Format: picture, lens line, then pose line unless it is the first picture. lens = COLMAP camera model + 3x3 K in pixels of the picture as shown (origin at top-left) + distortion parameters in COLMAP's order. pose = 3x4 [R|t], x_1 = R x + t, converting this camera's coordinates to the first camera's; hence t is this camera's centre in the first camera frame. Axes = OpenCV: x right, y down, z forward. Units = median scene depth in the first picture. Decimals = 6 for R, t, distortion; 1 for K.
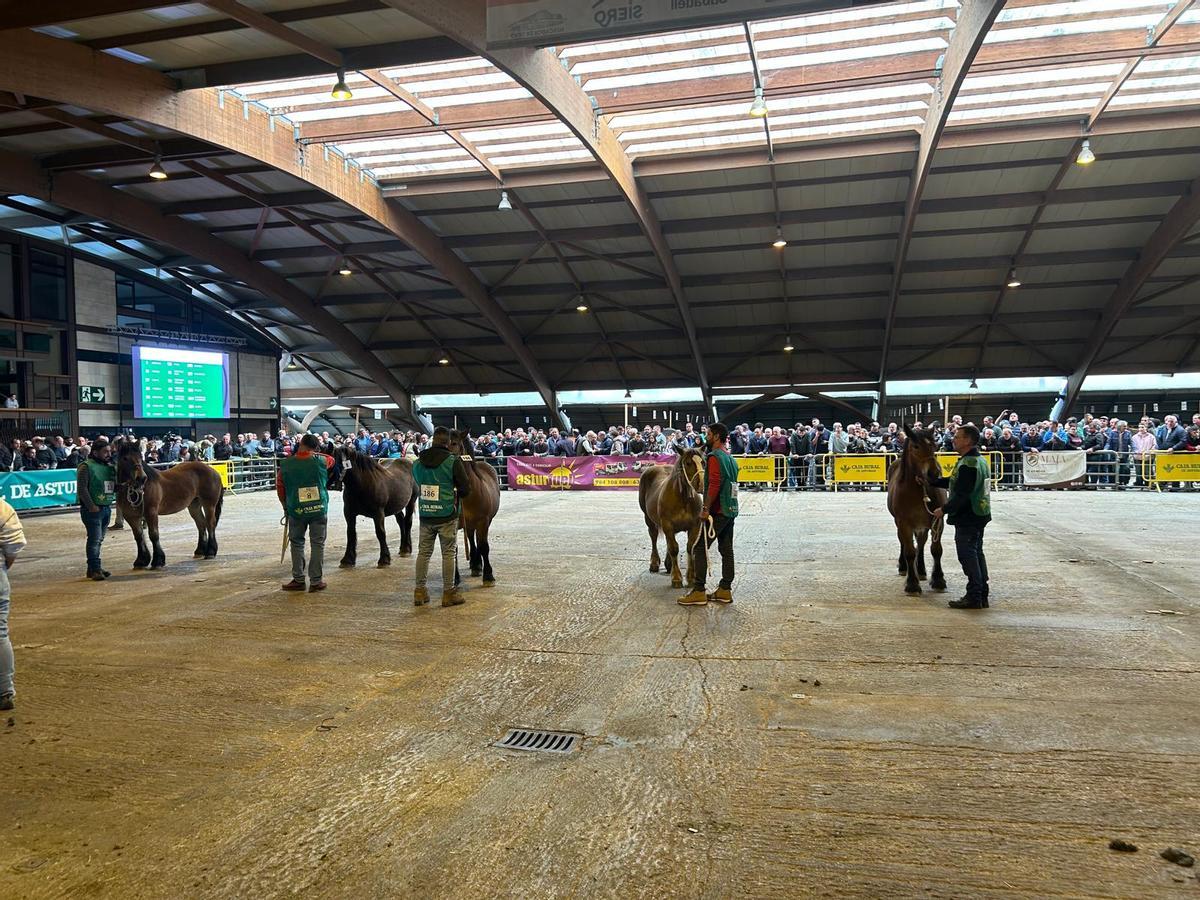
lens RADIAL K [[897.9, 0, 590.8], [0, 897.9, 460.8], [0, 0, 1]] dist [0.058464, -0.063237]
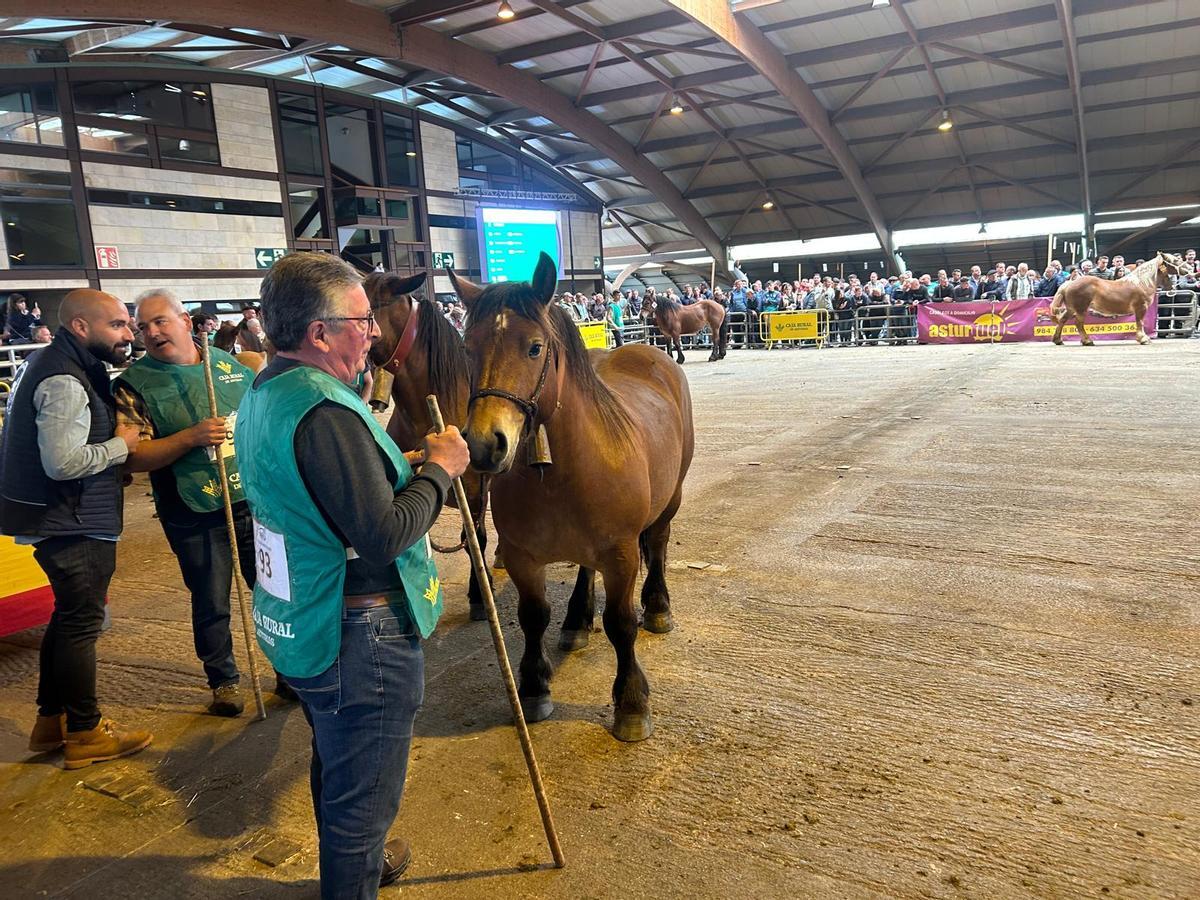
lens RADIAL K [[897.9, 0, 604.4], [0, 897.9, 460.9], [0, 0, 1]] dist [0.058464, -0.063237]
pose [[0.960577, 0.009628, -0.277847, -0.092481], [0.034003, 0.987829, 0.151785, 0.001315], [0.275927, -0.155249, 0.948558, 0.057867]]
